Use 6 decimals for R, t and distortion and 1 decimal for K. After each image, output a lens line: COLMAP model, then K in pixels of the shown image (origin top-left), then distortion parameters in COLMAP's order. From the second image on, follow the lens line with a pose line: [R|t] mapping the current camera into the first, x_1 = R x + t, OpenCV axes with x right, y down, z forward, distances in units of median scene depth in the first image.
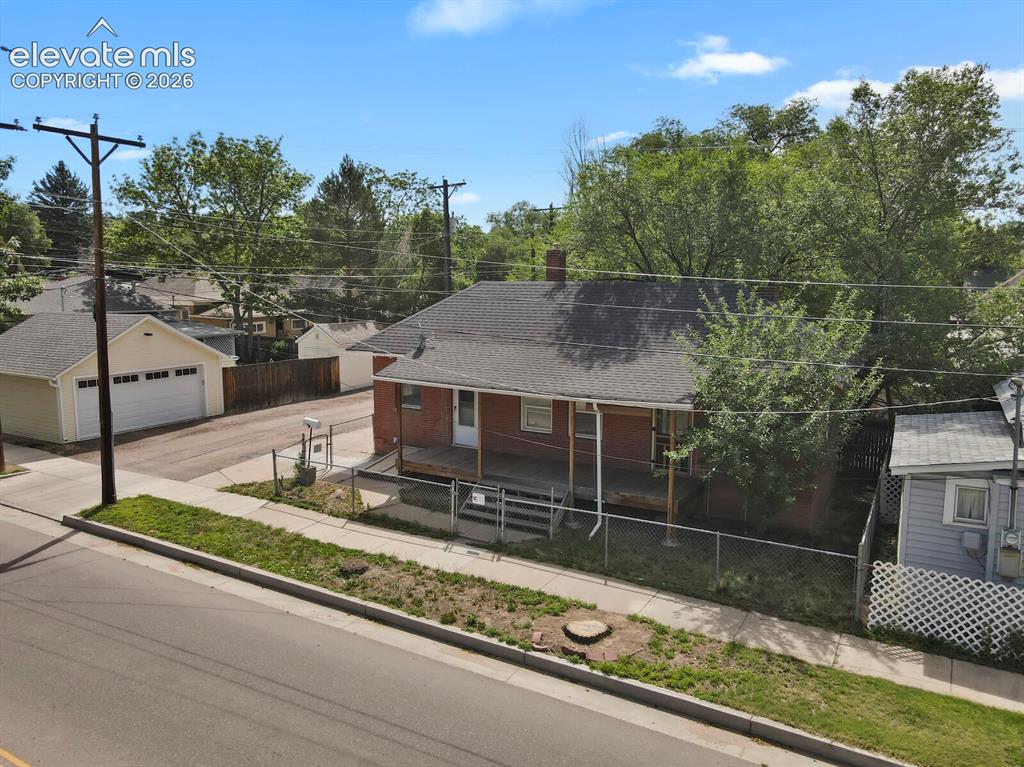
lens RADIAL K [[747.0, 0, 512.0], [0, 747.0, 383.5], [0, 0, 1]] dist [0.010700, 0.008537]
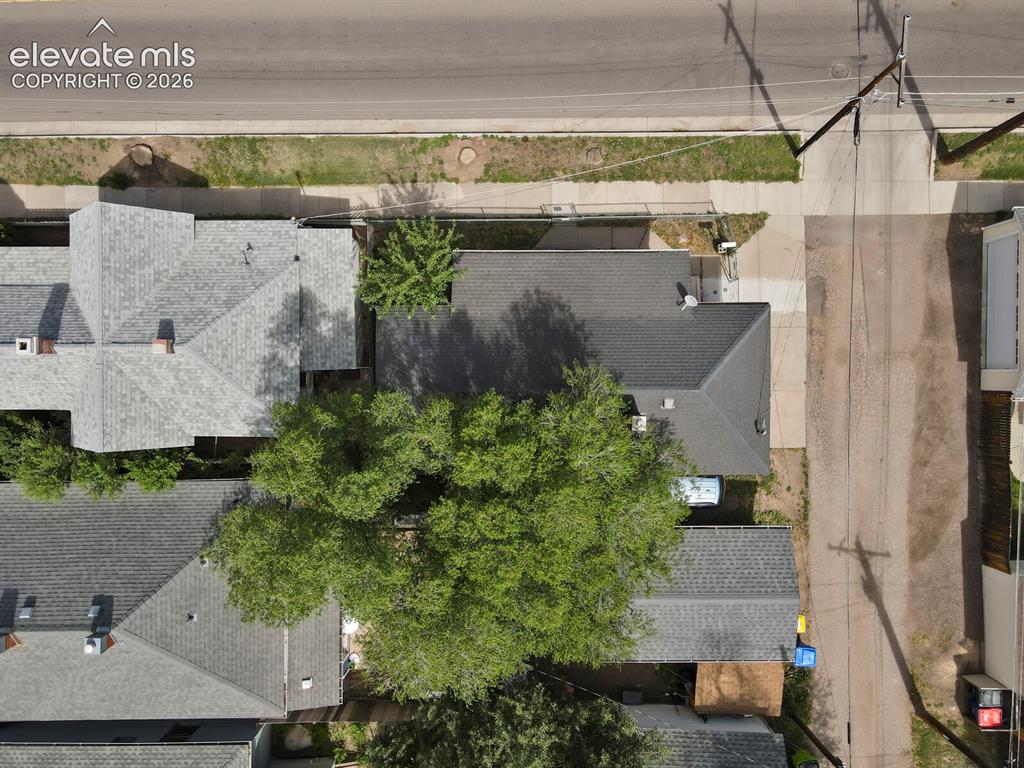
lens RADIAL K [[747.0, 0, 512.0], [0, 747.0, 384.0], [0, 0, 1]] dist [0.010700, 0.008537]
pose [[-0.867390, 0.497599, 0.005379, 0.297508], [-0.066357, -0.126370, 0.989761, -1.956909], [0.493184, 0.858153, 0.142631, 1.223715]]
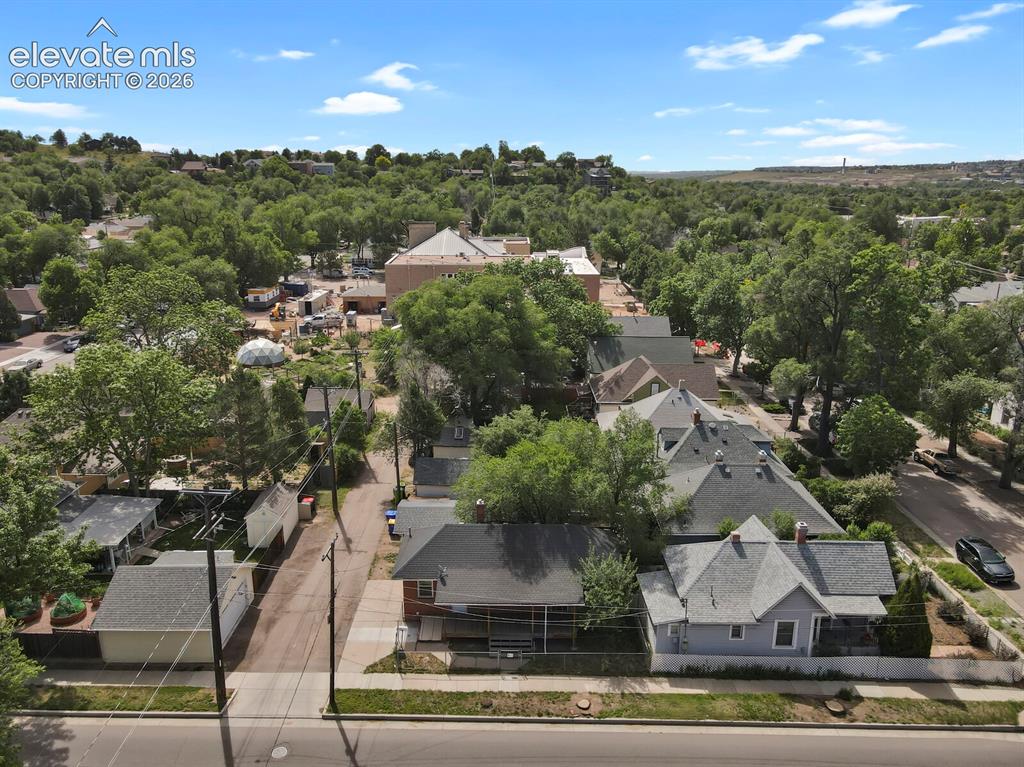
lens RADIAL K [[747.0, 0, 512.0], [0, 747.0, 383.5], [0, 0, 1]] dist [0.010700, 0.008537]
pose [[0.868417, -0.138407, 0.476125, -1.332529], [0.068076, 0.984439, 0.162006, -1.382668], [-0.491139, -0.108276, 0.864326, -1.292919]]
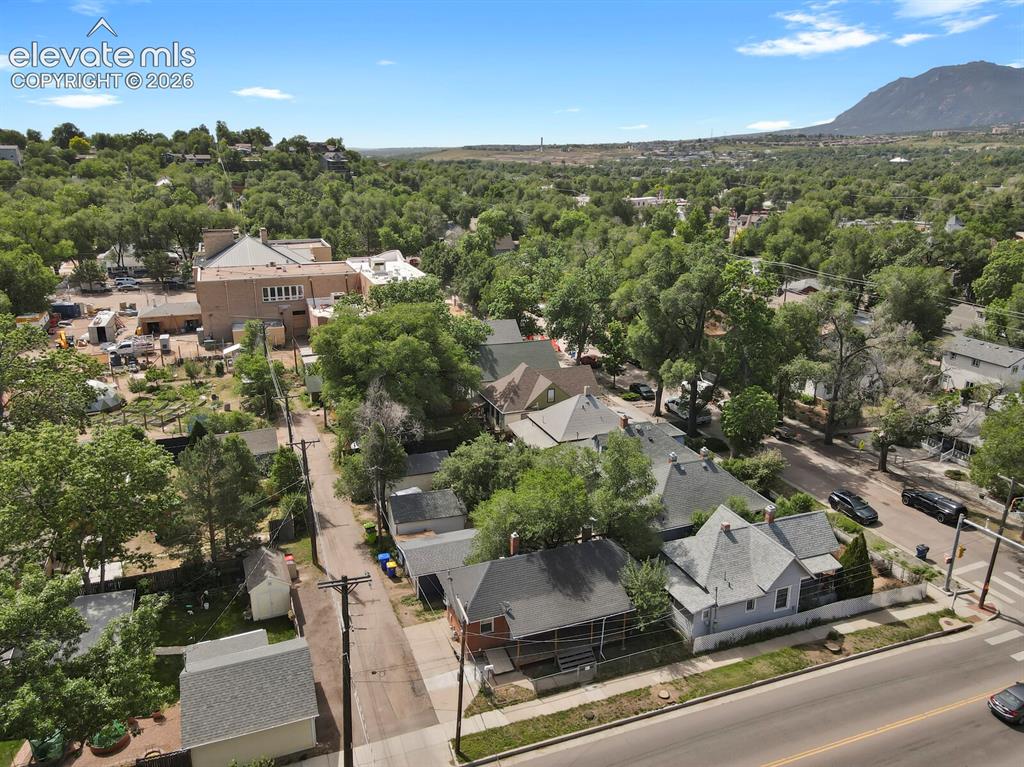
lens RADIAL K [[747.0, 0, 512.0], [0, 747.0, 383.5], [0, 0, 1]] dist [0.010700, 0.008537]
pose [[0.630999, -0.235739, 0.739099, -2.463387], [0.103772, 0.969799, 0.220727, -1.843116], [-0.768812, -0.062581, 0.636406, -0.608513]]
